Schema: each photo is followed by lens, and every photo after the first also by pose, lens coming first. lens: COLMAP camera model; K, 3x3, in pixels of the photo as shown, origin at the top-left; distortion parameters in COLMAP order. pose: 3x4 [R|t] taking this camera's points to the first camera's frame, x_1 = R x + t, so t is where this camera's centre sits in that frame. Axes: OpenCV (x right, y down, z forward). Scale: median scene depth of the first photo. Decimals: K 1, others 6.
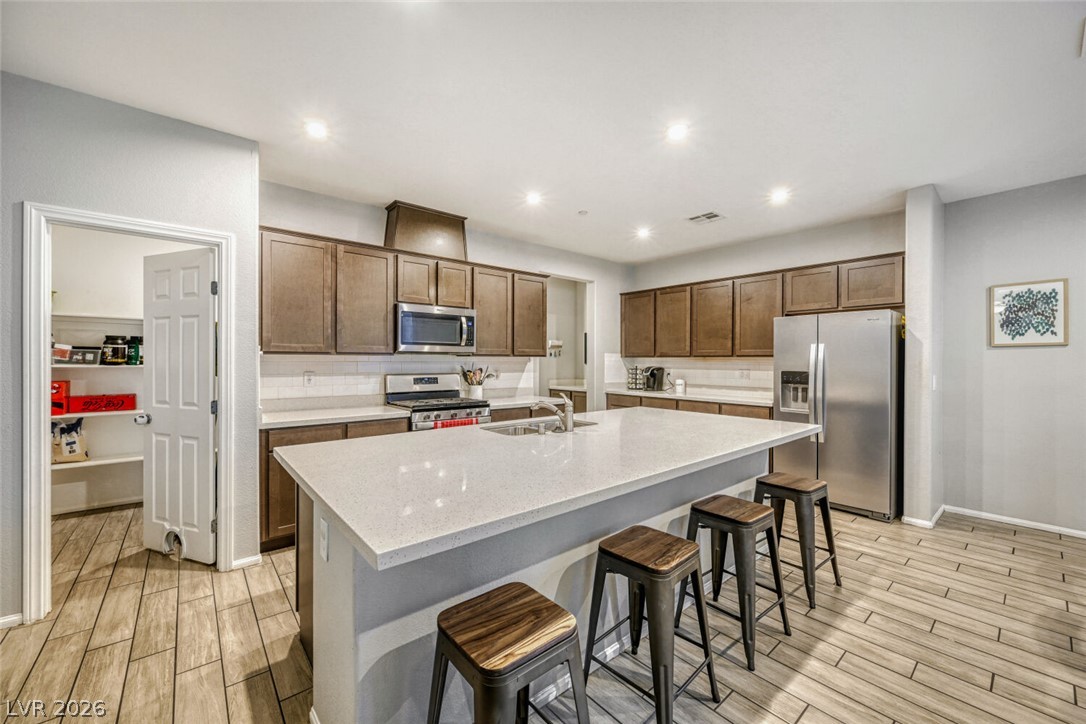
lens RADIAL K [[422.9, 0, 545.7], [0, 422.9, 361.7], [0, 0, 1]] dist [-0.000911, -0.000134]
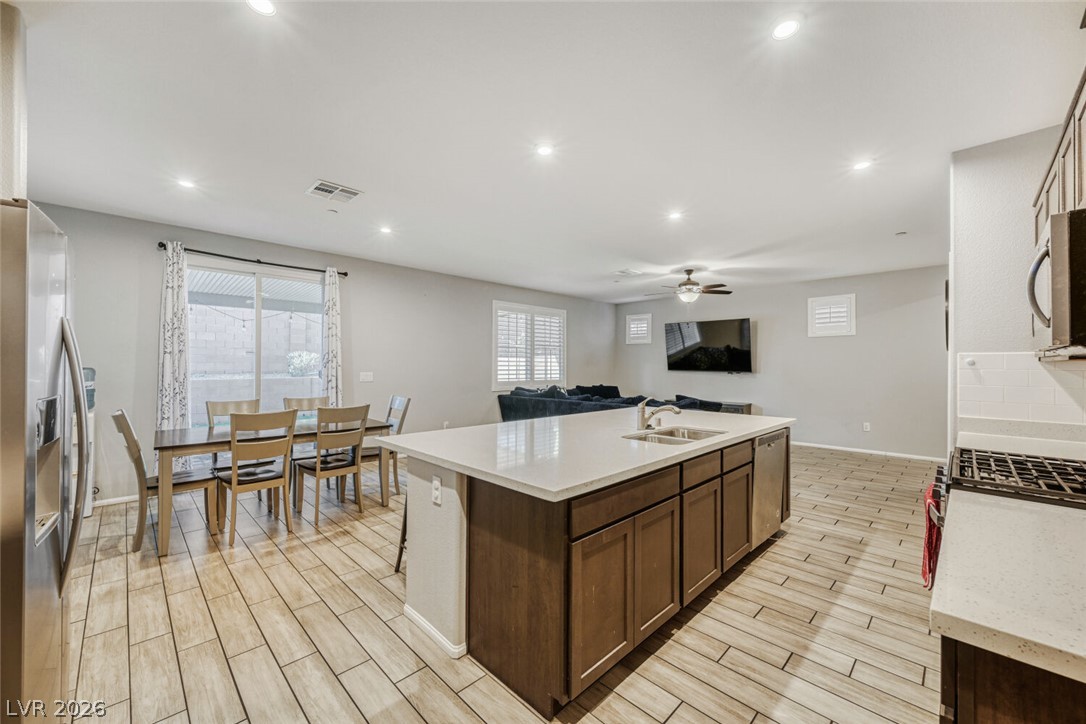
lens RADIAL K [[424.2, 0, 544.9], [0, 424.2, 361.8], [0, 0, 1]] dist [-0.000191, 0.000014]
pose [[-0.996599, -0.006177, -0.082172, 0.277429], [-0.005832, 0.999973, -0.004441, -0.005881], [0.082198, -0.003947, -0.996608, 1.448149]]
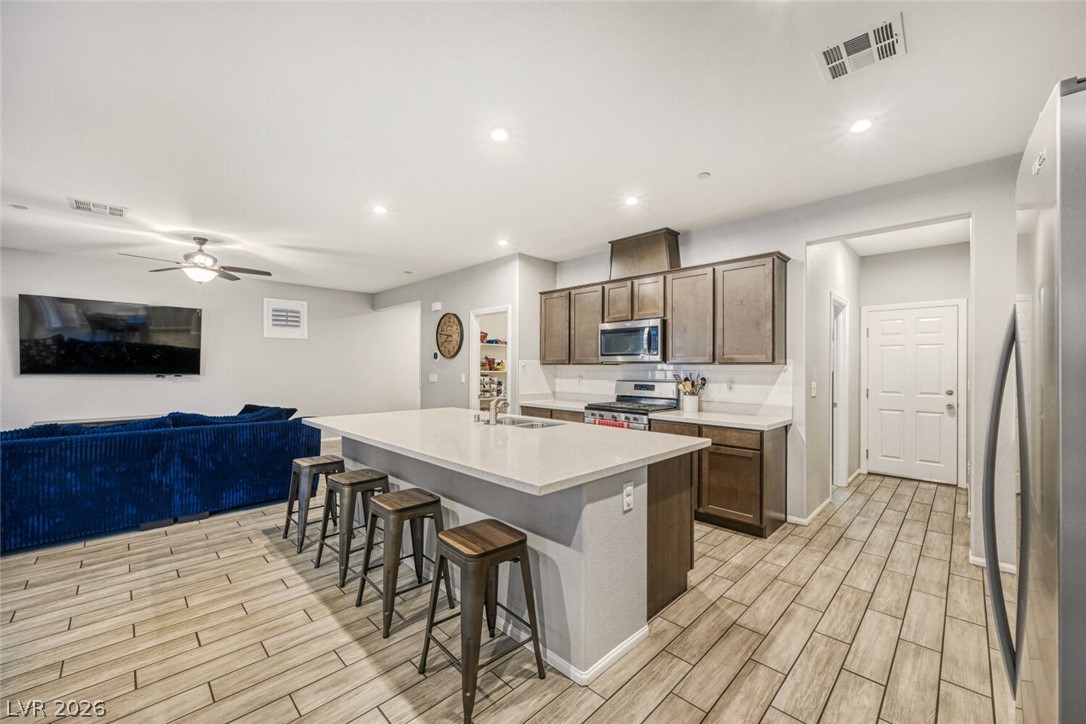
lens RADIAL K [[423.3, 0, 543.4], [0, 423.3, 366.1], [0, 0, 1]] dist [0.000753, 0.000148]
pose [[0.082158, -0.005439, -0.996605, 0.910164], [-0.006782, 0.999959, -0.006016, -0.002327], [0.996596, 0.007254, 0.082117, 0.721532]]
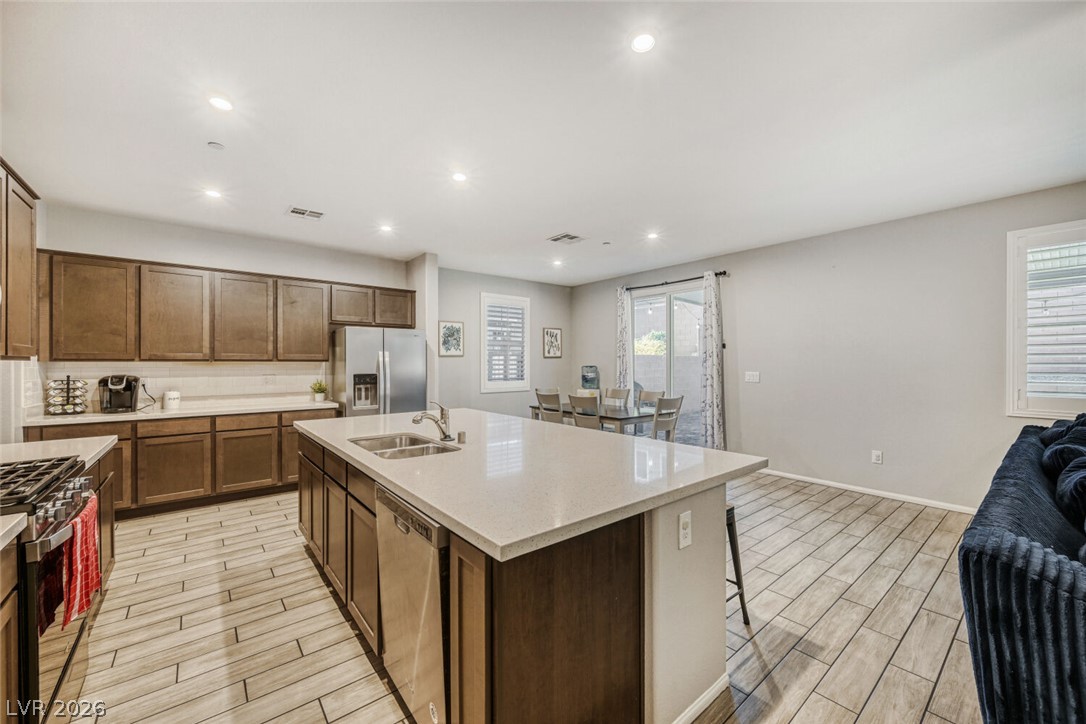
lens RADIAL K [[423.3, 0, 543.4], [0, 423.3, 366.1], [0, 0, 1]] dist [0.000753, 0.000148]
pose [[0.017512, -0.009416, 0.999802, -0.628881], [0.006694, 0.999934, 0.009300, -0.007470], [-0.999824, 0.006529, 0.017574, 0.522452]]
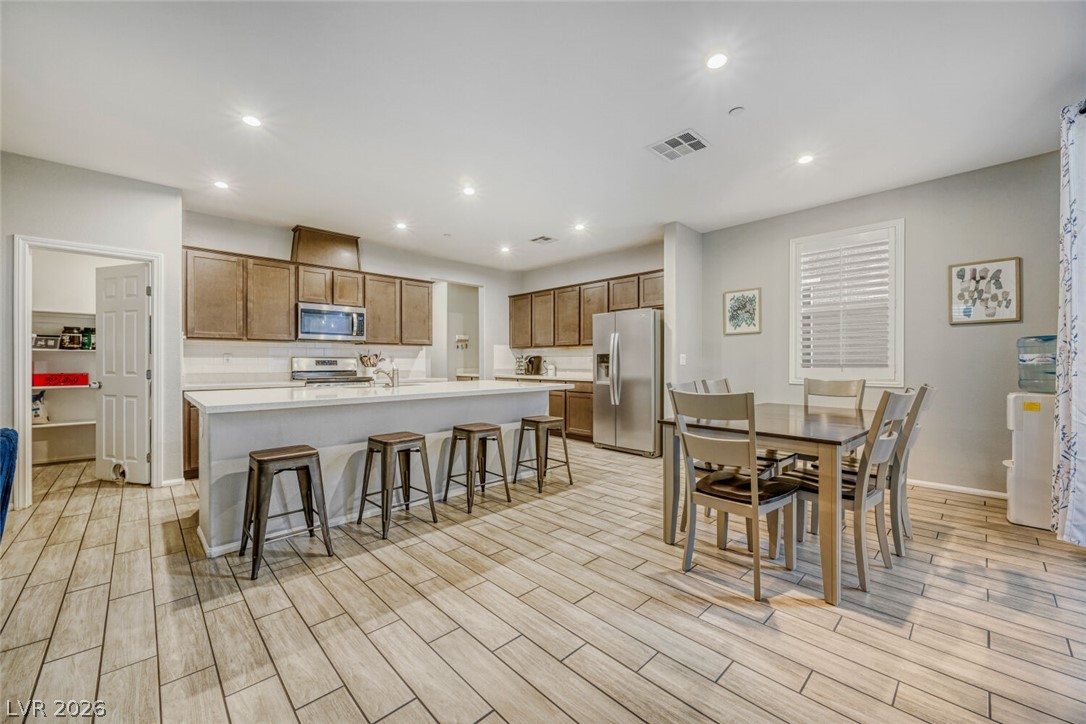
lens RADIAL K [[422.2, 0, 545.3], [0, 422.2, 362.5], [0, 0, 1]] dist [-0.001916, 0.000386]
pose [[0.998028, -0.004530, 0.062606, 0.341862], [0.004702, 0.999986, -0.002597, 0.056913], [-0.062593, 0.002887, 0.998035, -0.373070]]
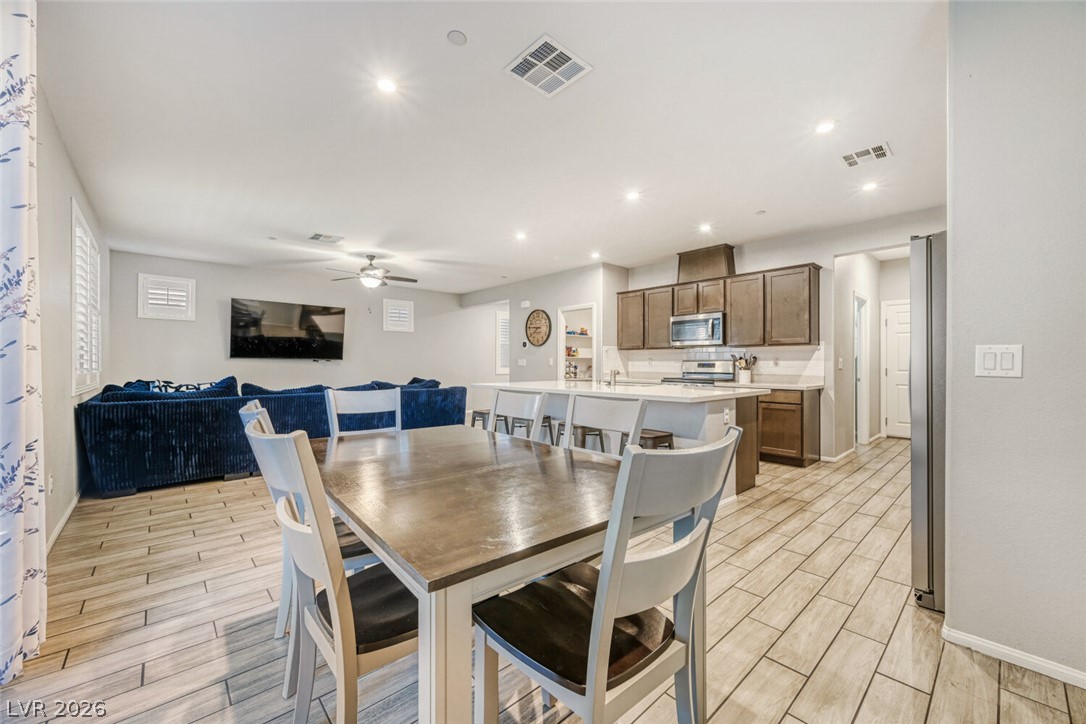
lens RADIAL K [[424.2, 0, 544.9], [0, 424.2, 361.8], [0, 0, 1]] dist [-0.000191, 0.000014]
pose [[0.036405, -0.008666, -0.999300, 1.293575], [-0.004789, 0.999949, -0.008846, 0.054291], [0.999326, 0.005107, 0.036362, 0.442046]]
